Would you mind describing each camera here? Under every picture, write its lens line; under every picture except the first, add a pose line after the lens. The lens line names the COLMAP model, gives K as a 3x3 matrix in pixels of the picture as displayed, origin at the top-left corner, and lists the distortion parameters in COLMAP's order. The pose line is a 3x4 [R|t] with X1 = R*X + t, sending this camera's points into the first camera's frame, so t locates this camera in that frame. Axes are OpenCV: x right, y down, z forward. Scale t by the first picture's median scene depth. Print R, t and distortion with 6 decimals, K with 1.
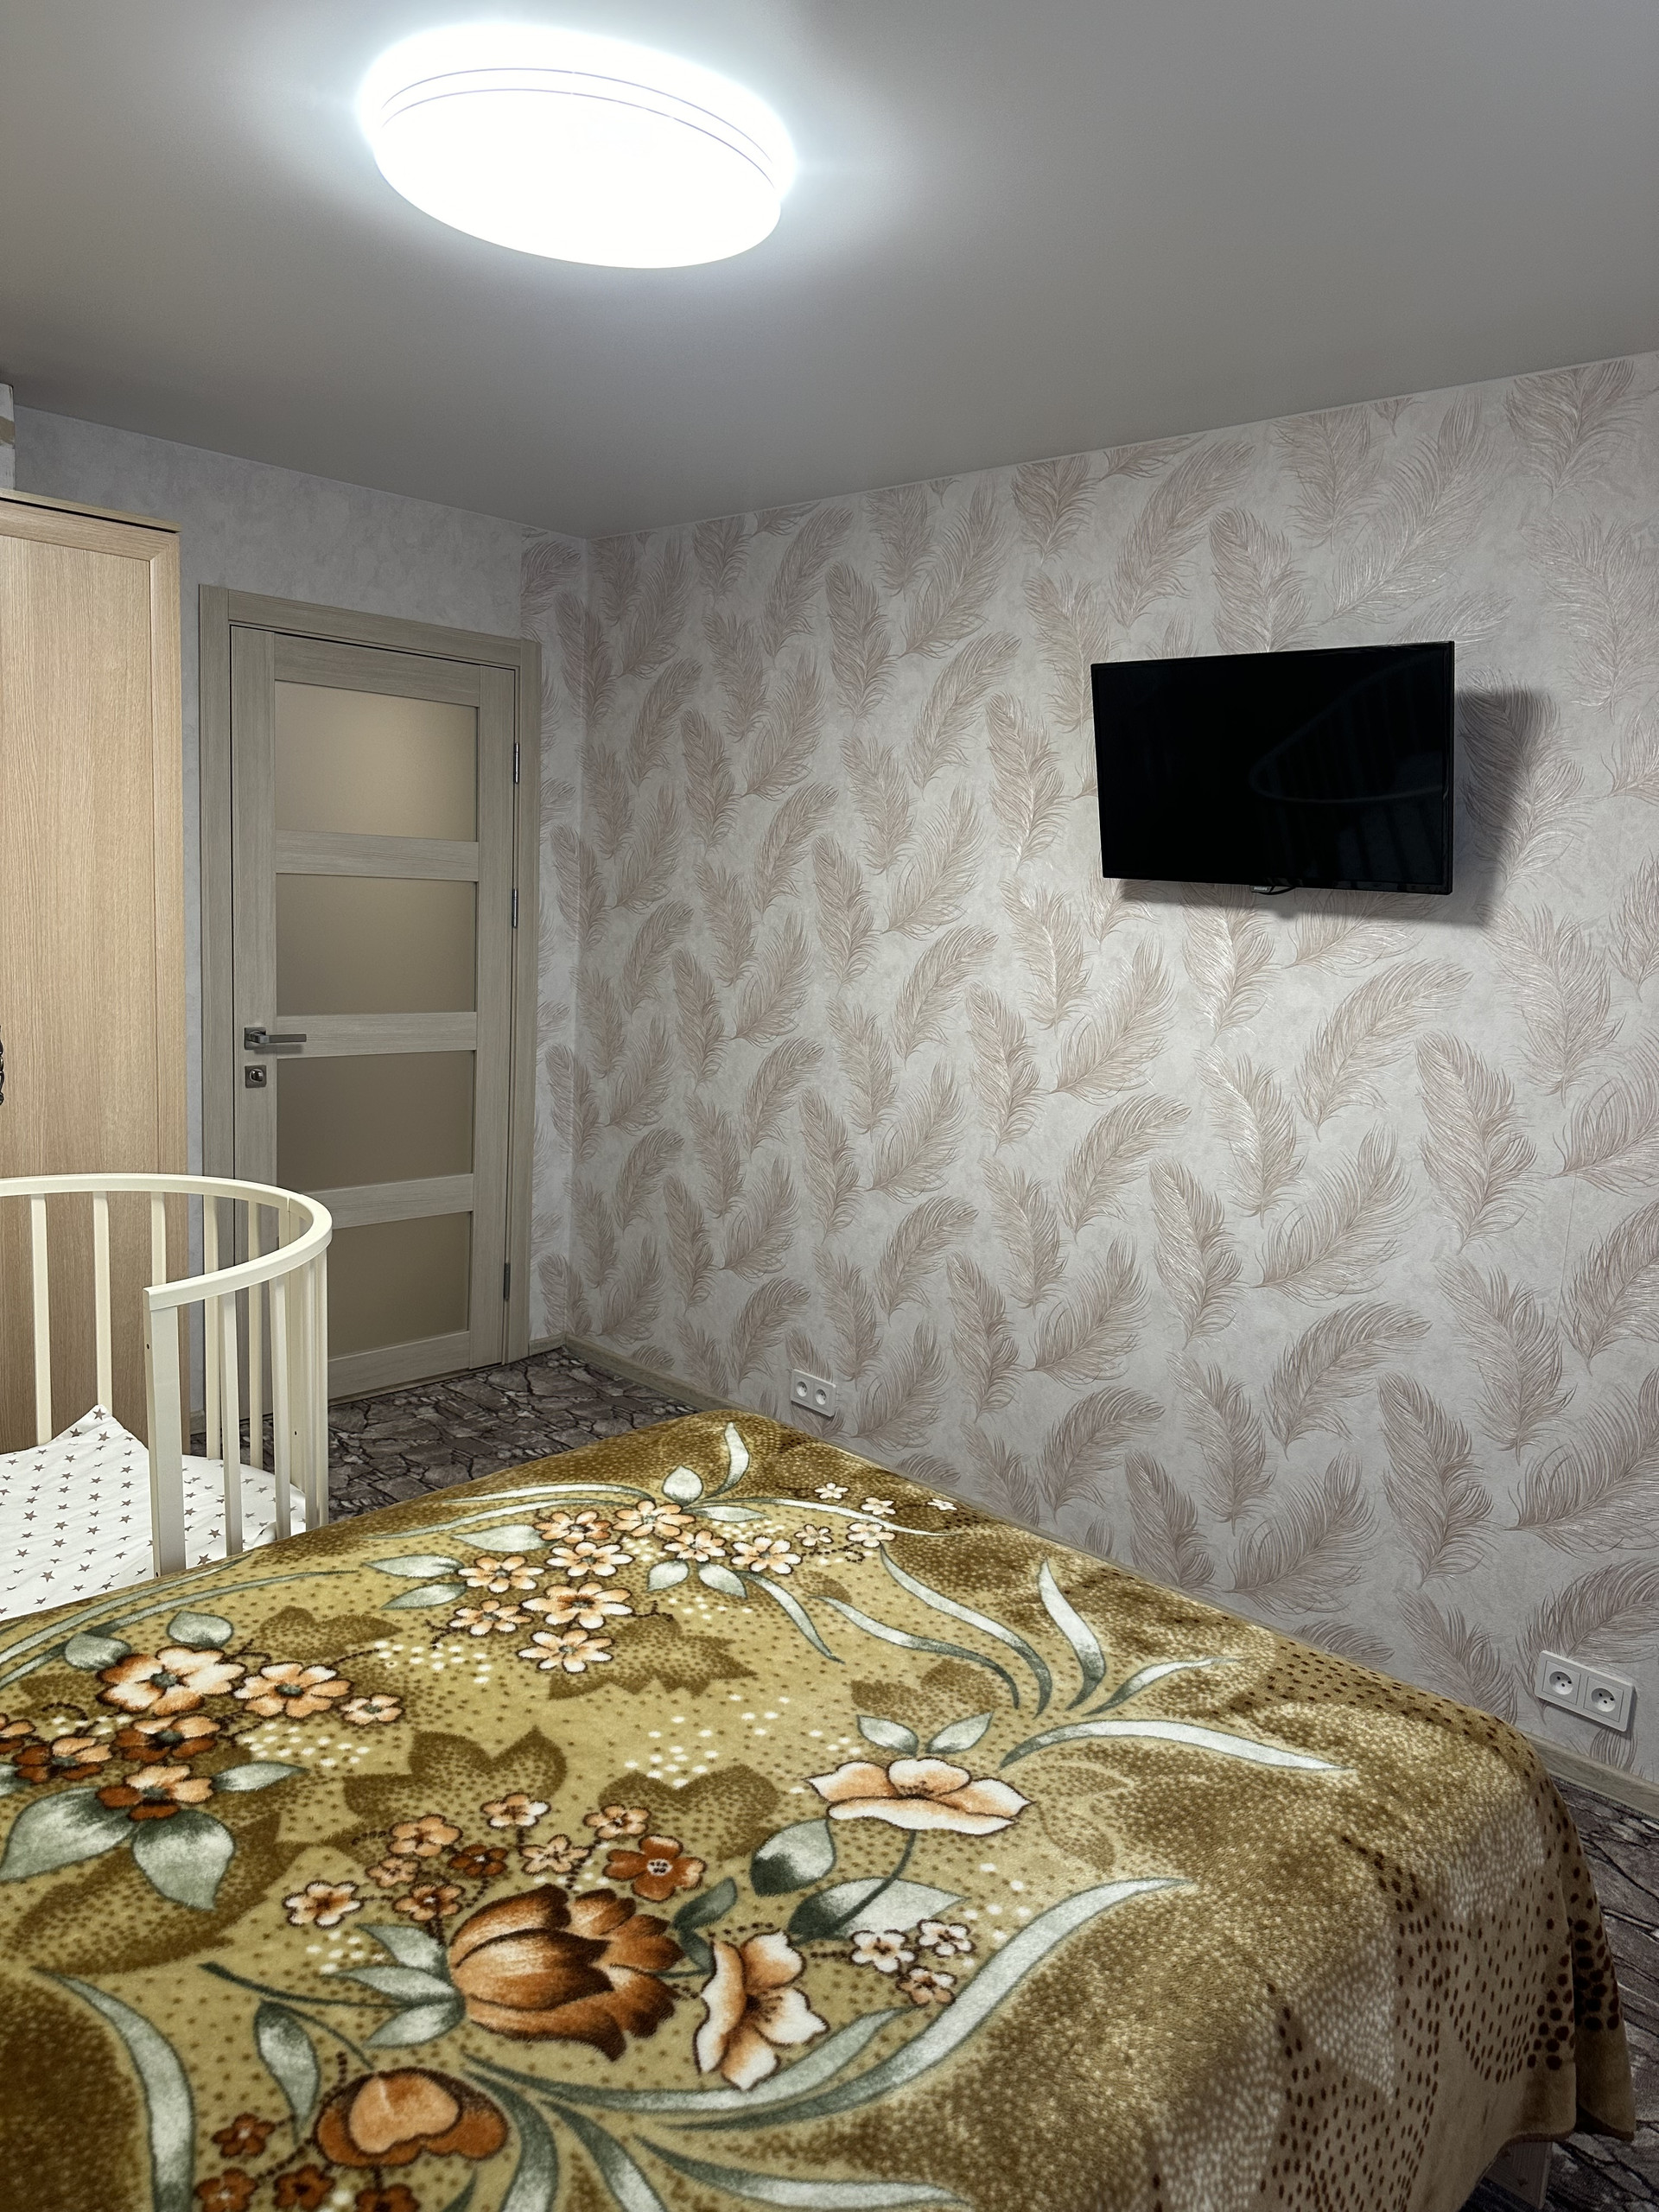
lens RADIAL K [[1572.6, 0, 827.5], [0, 1572.6, 1105.7], [0, 0, 1]] dist [0.053934, -0.076225]
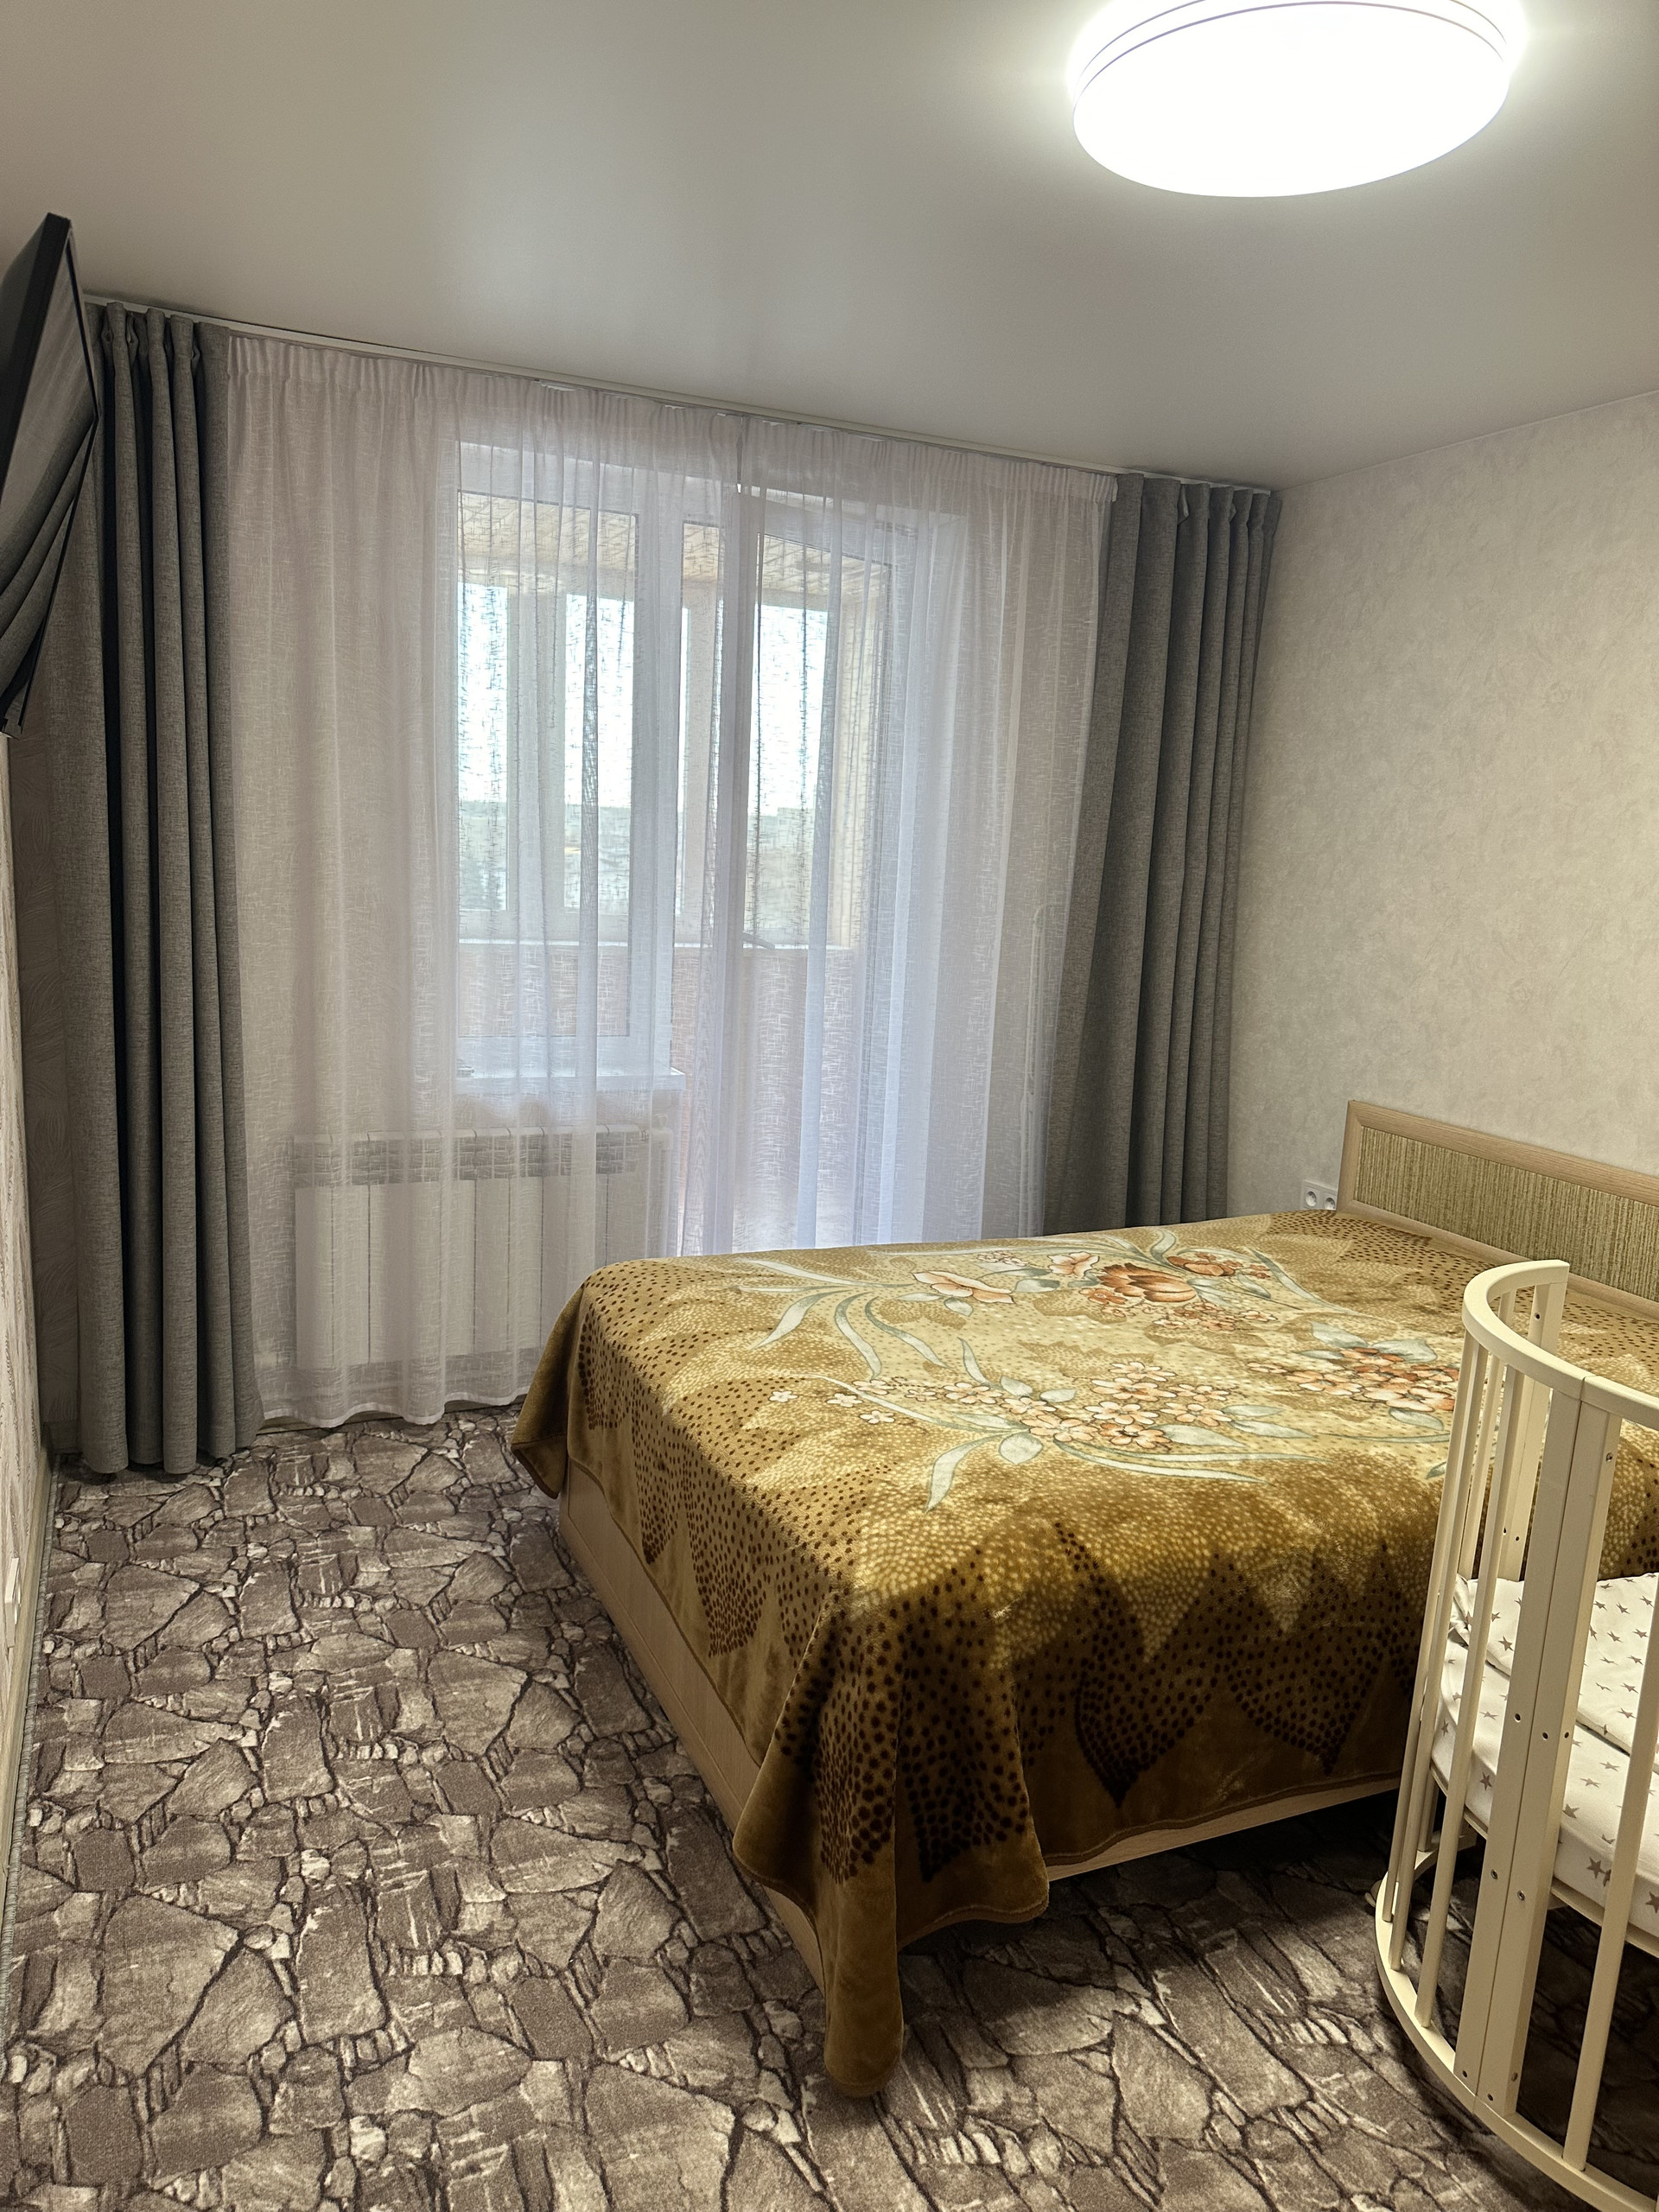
lens RADIAL K [[1572.6, 0, 824.3], [0, 1572.6, 1111.5], [0, 0, 1]] dist [0.053934, -0.076225]
pose [[-0.926656, -0.159157, 0.340554, -0.376441], [-0.040171, 0.942685, 0.331257, -0.368726], [-0.373757, 0.293281, -0.879939, 2.489758]]
